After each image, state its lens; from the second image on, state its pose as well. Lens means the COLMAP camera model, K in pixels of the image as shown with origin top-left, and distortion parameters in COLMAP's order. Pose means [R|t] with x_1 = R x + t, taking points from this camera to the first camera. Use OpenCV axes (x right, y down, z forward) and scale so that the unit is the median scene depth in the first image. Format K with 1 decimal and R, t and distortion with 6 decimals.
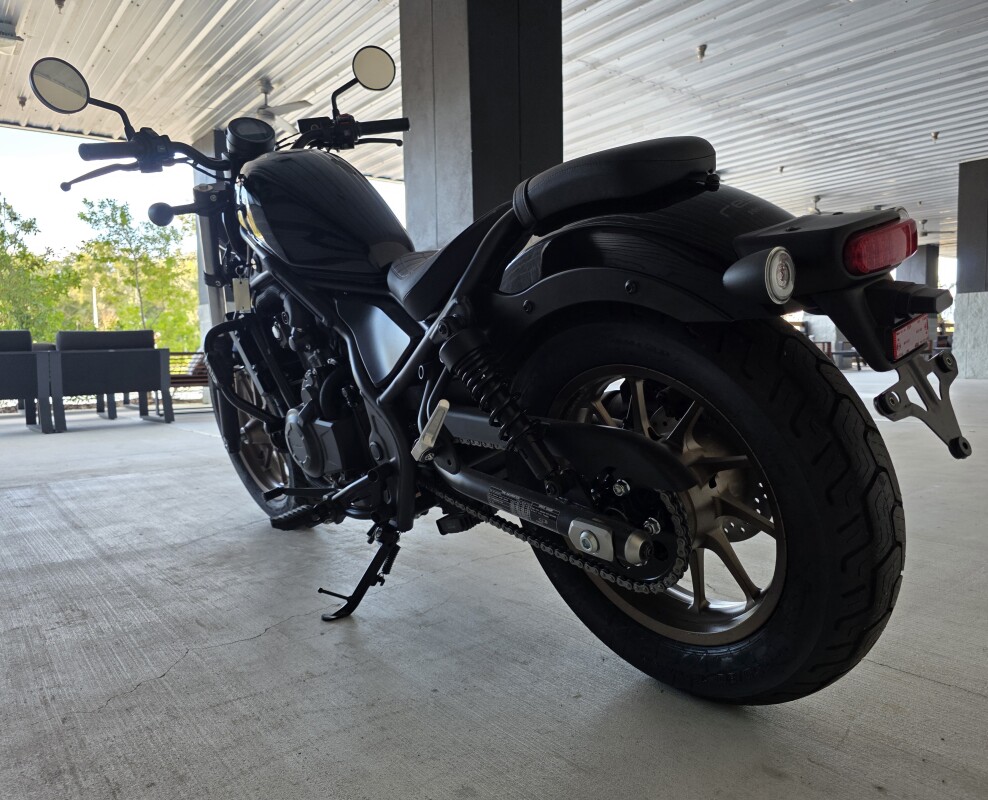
lens RADIAL K [[728.8, 0, 494.0], [0, 728.8, 400.0], [0, 0, 1]] dist [-0.007918, -0.002762]
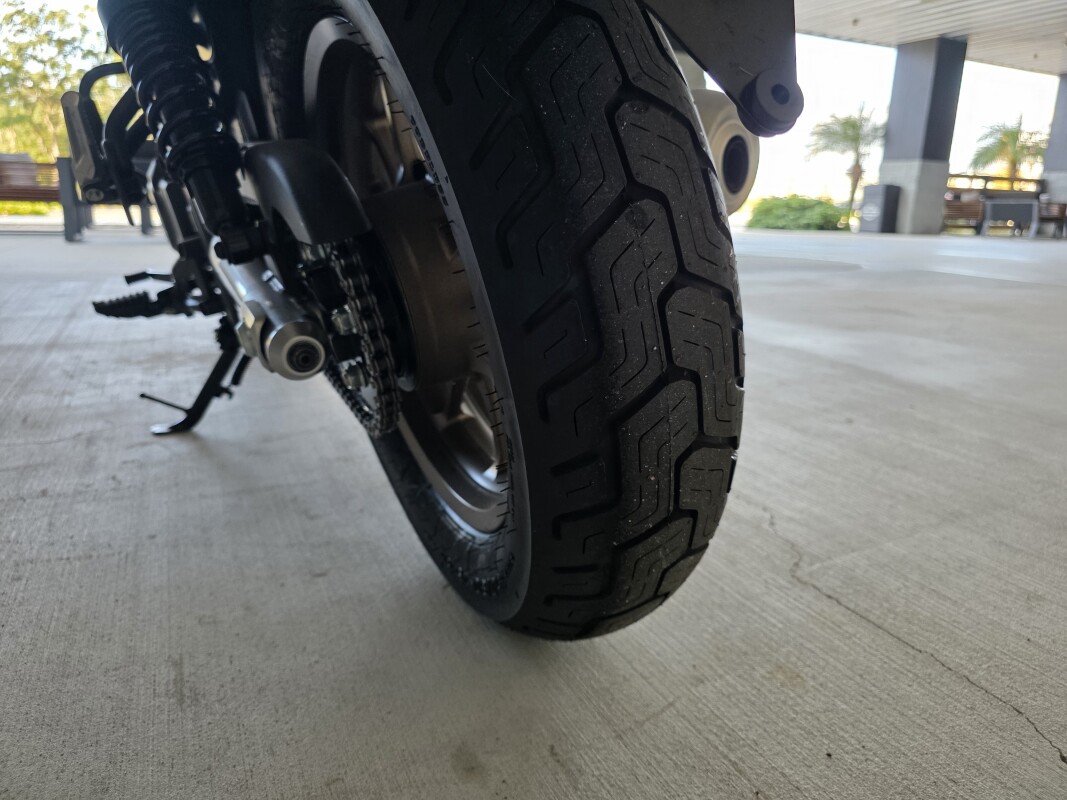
lens RADIAL K [[729.6, 0, 533.4], [0, 729.6, 377.9], [0, 0, 1]] dist [0.000055, -0.005643]
pose [[0.978546, 0.095156, -0.182736, 0.425823], [-0.061583, 0.981494, 0.181320, 0.097370], [0.196608, -0.166177, 0.966297, 0.429778]]
